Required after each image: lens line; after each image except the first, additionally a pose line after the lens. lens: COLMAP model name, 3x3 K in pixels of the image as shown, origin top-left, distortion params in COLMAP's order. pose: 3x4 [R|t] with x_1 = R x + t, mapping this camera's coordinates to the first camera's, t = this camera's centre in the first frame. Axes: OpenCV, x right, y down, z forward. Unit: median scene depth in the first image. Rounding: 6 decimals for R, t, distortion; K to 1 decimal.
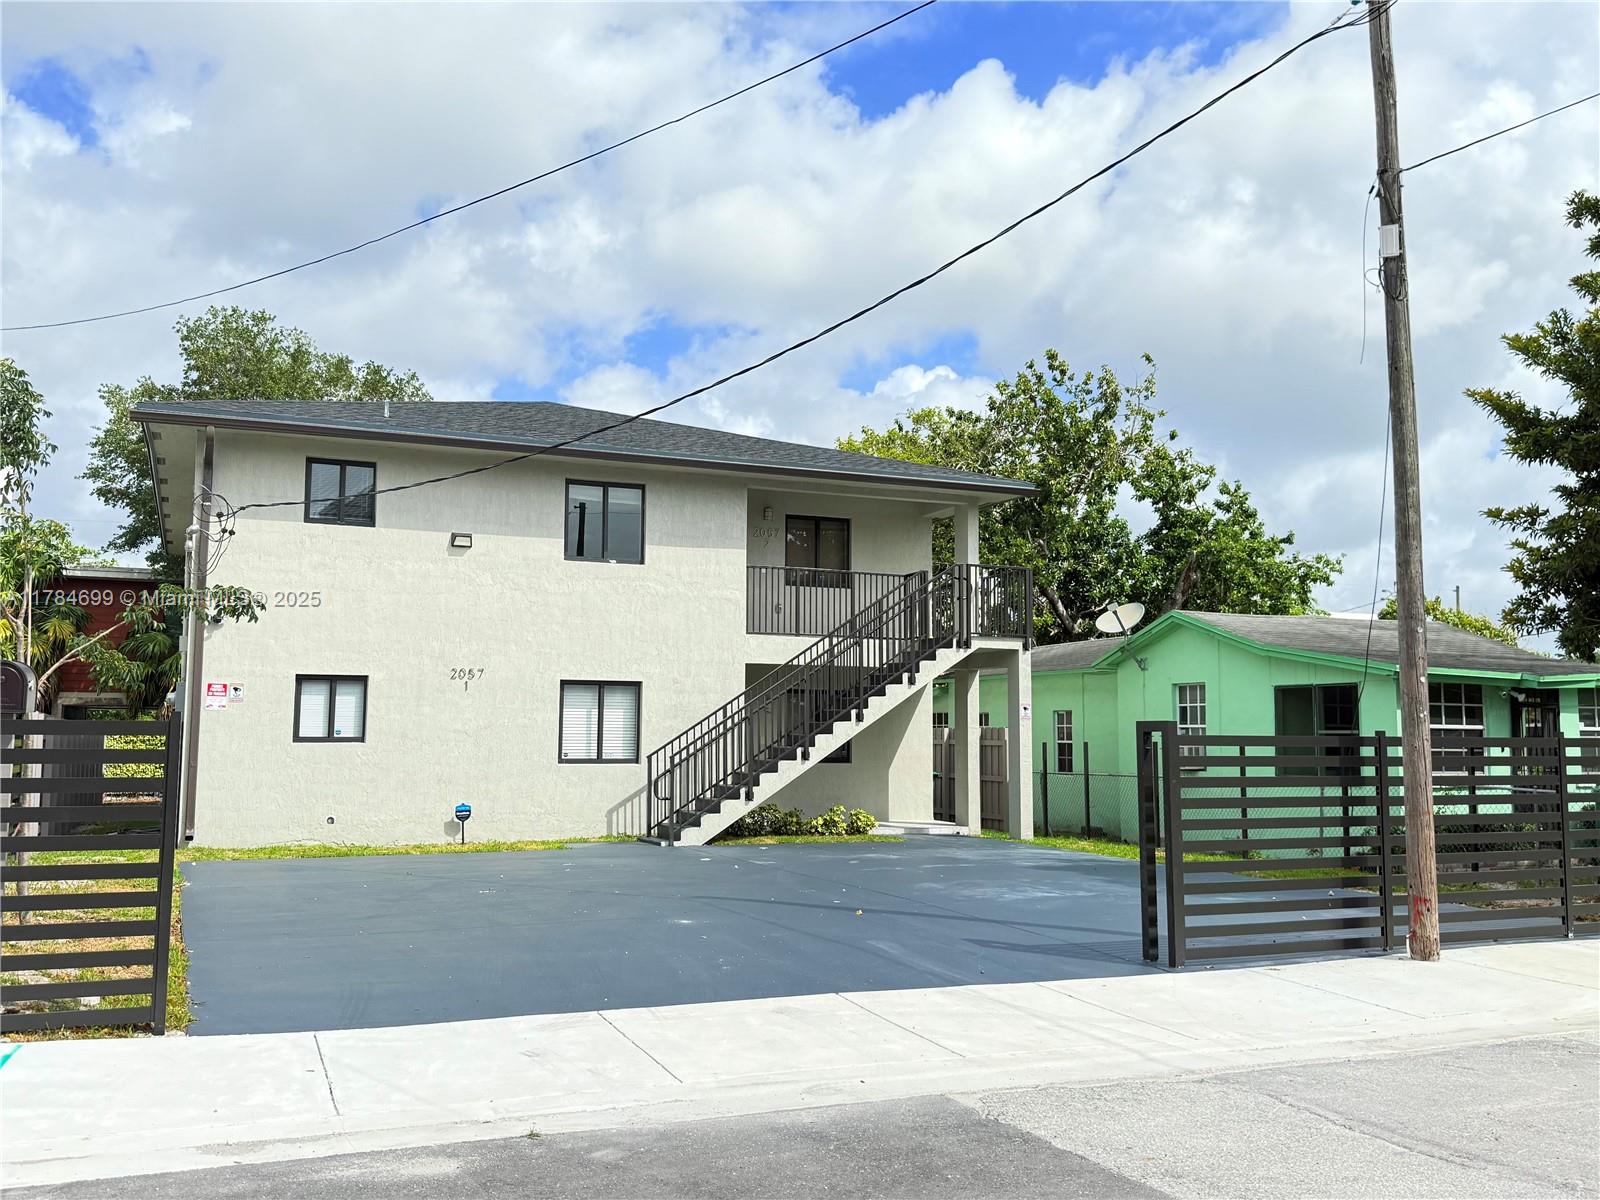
lens RADIAL K [[1425.5, 0, 800.0], [0, 1425.5, 600.0], [0, 0, 1]] dist [0.194081, -0.385778]
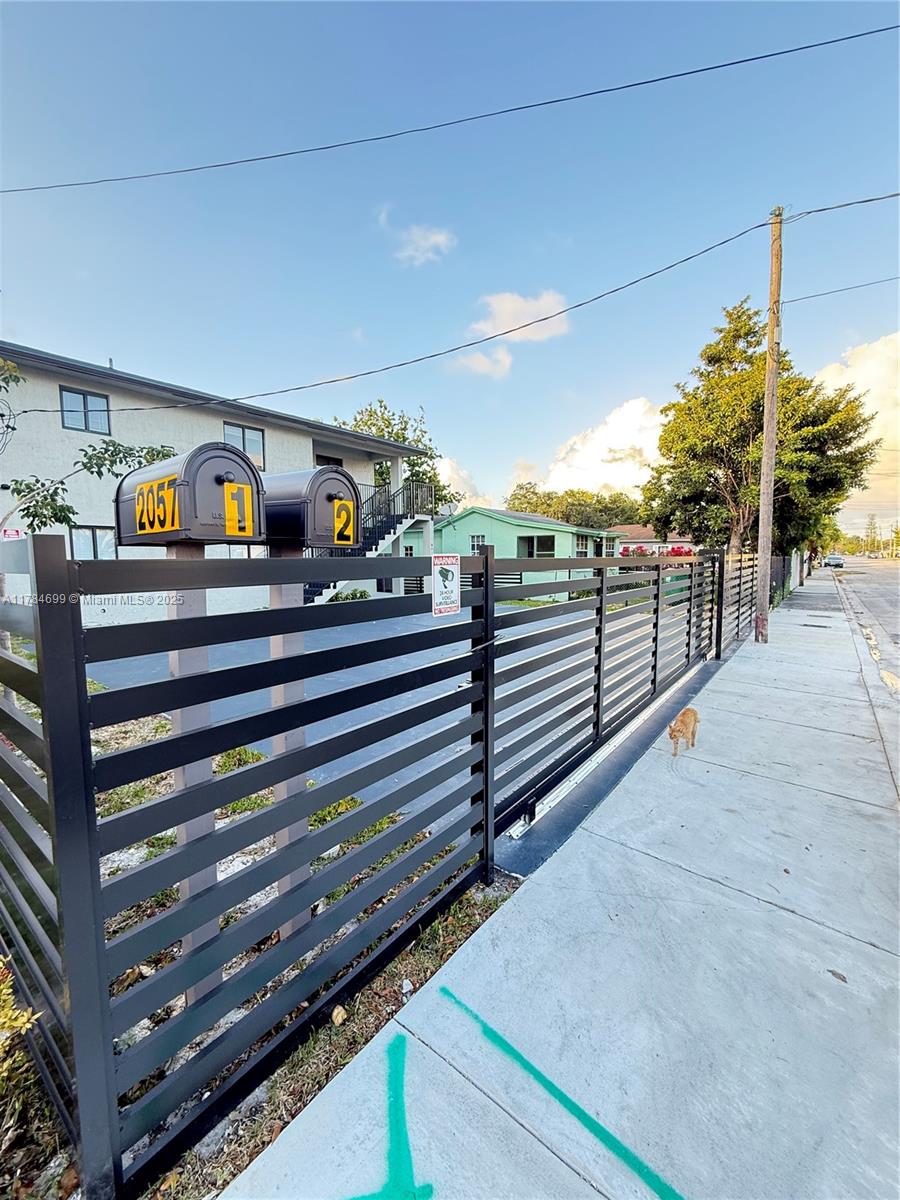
lens RADIAL K [[477.9, 0, 450.0], [0, 477.9, 600.0], [0, 0, 1]] dist [-0.002930, -0.000193]
pose [[0.872214, -0.059613, 0.485478, -0.218749], [-0.031890, 0.983503, 0.178061, 0.023240], [-0.488083, -0.170789, 0.855924, 0.289527]]
